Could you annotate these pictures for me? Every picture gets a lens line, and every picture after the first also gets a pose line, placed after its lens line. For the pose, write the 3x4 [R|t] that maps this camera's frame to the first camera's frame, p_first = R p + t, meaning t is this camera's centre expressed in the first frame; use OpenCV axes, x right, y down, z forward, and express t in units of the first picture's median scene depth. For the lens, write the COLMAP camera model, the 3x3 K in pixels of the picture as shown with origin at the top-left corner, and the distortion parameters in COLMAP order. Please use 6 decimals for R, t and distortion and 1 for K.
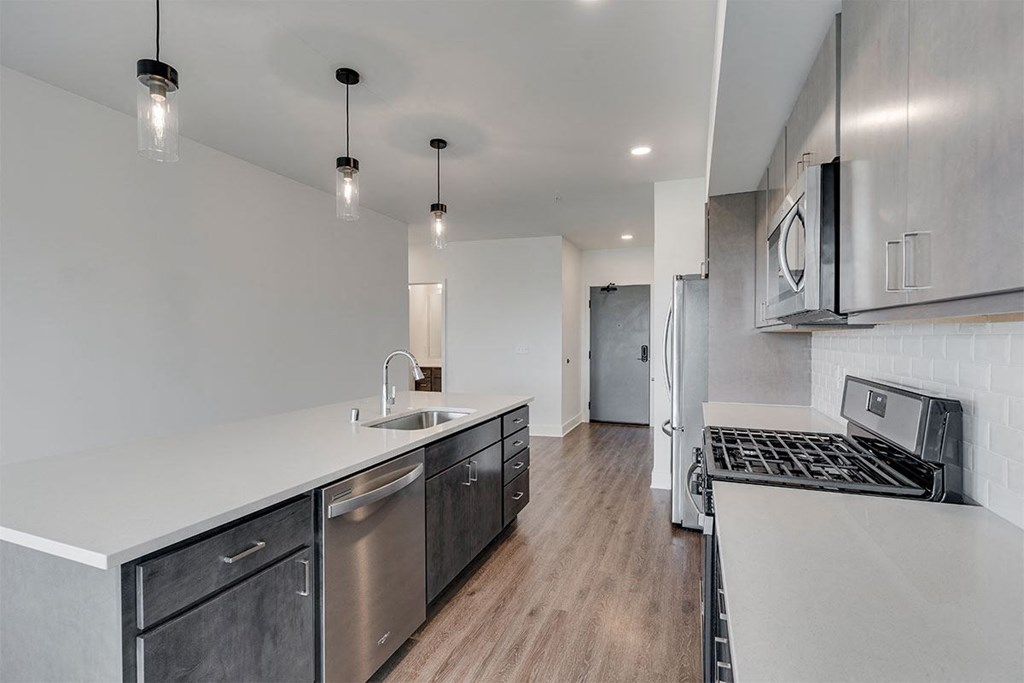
lens RADIAL K [[468.1, 0, 517.6], [0, 468.1, 333.6], [0, 0, 1]] dist [0.000844, 0.000495]
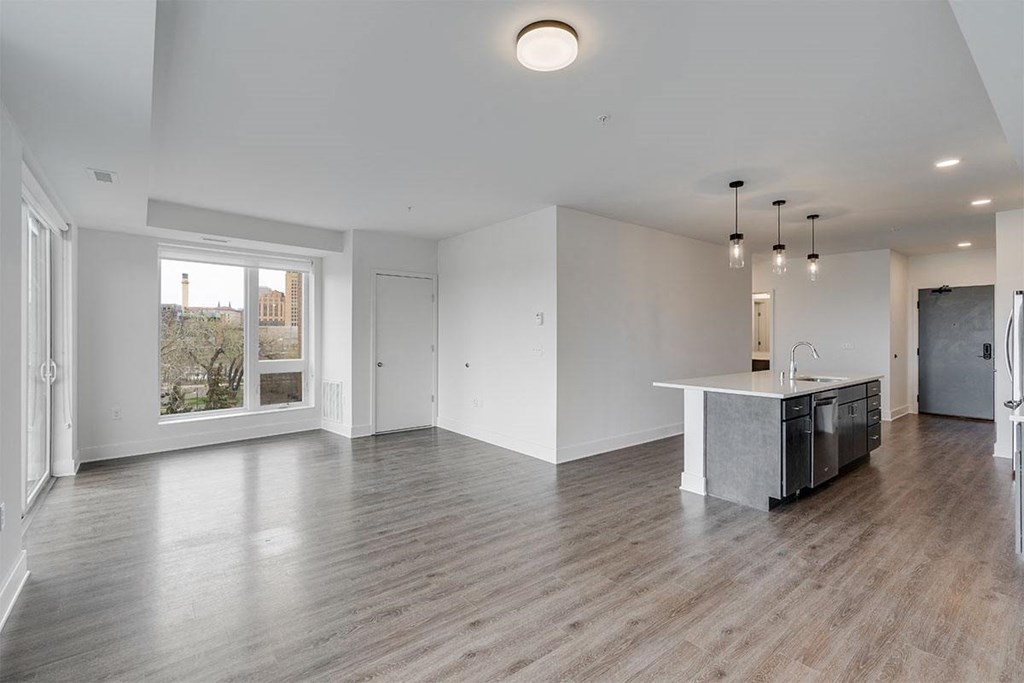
lens RADIAL K [[468.1, 0, 517.6], [0, 468.1, 333.6], [0, 0, 1]] dist [0.000844, 0.000495]
pose [[0.865694, -0.003329, -0.500562, -0.120352], [0.004389, 0.999990, 0.000940, -0.002265], [0.500553, -0.003011, 0.865700, -0.461071]]
